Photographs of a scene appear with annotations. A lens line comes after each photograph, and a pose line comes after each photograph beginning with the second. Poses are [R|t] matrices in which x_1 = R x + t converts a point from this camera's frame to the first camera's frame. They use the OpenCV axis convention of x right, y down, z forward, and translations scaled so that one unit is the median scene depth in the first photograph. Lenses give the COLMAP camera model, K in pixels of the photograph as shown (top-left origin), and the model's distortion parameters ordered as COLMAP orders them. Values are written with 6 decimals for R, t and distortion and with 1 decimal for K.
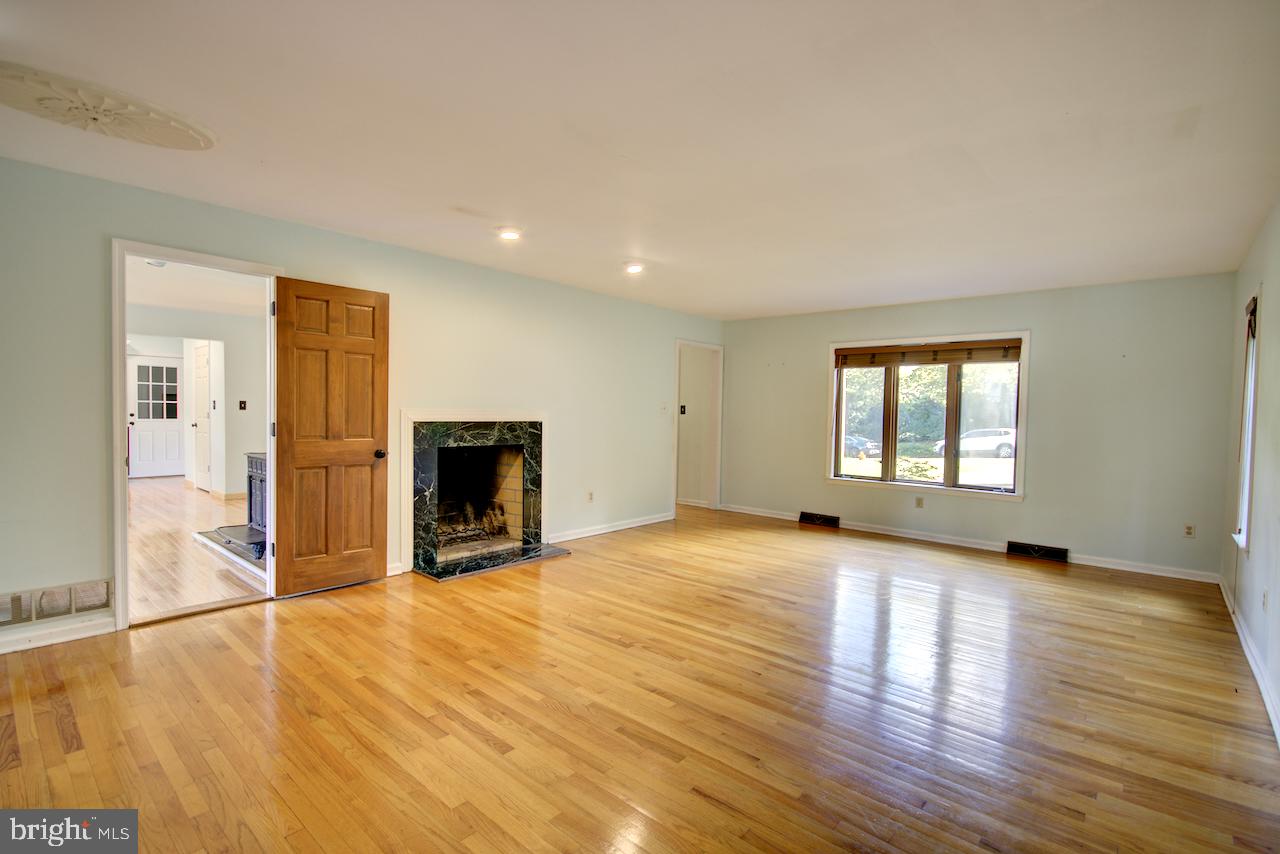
lens RADIAL K [[589.5, 0, 633.8], [0, 589.5, 429.3], [0, 0, 1]] dist [-0.000212, -0.001322]
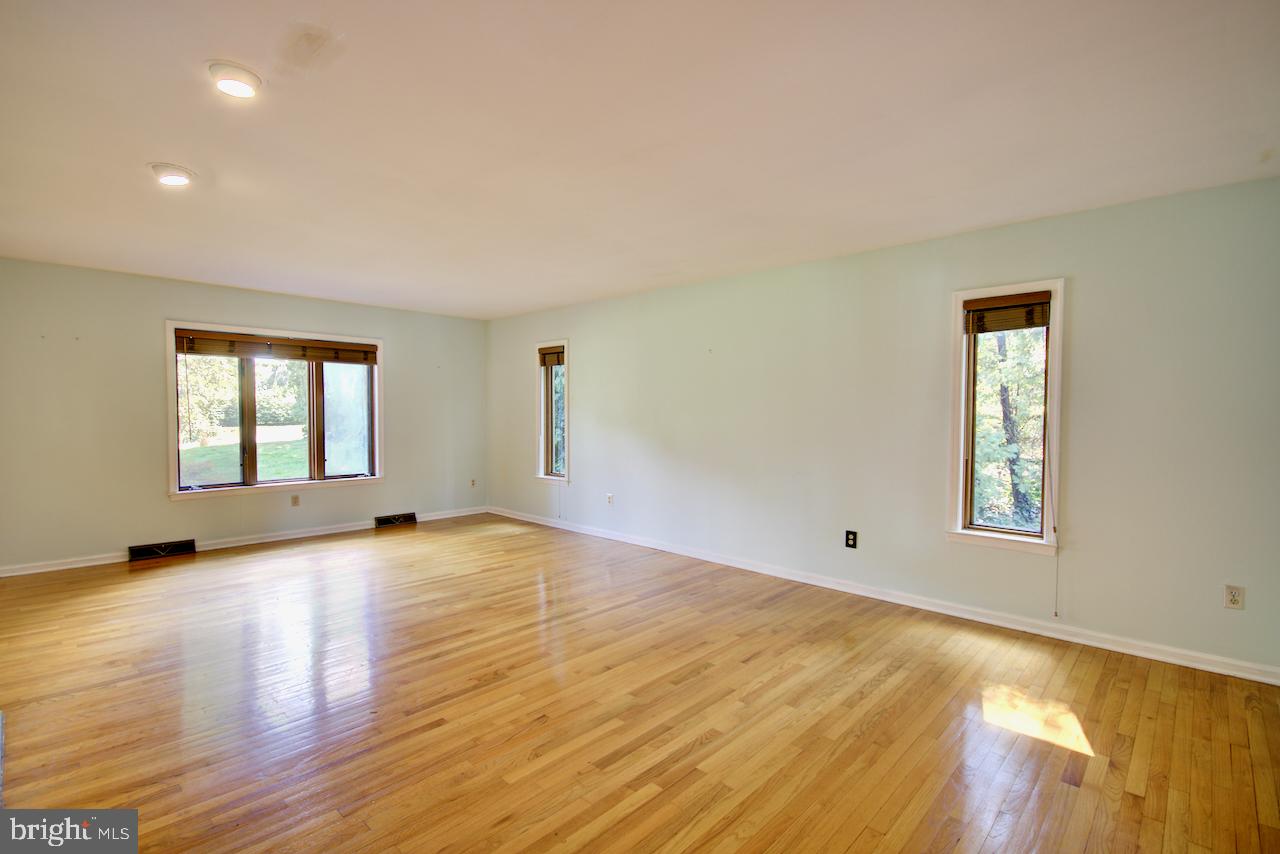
lens RADIAL K [[589.5, 0, 632.9], [0, 589.5, 431.8], [0, 0, 1]] dist [-0.000212, -0.001322]
pose [[0.038293, -0.053427, 0.997837, -0.492558], [0.028032, 0.998234, 0.052373, -0.026823], [-0.998873, 0.025966, 0.039723, 0.422406]]
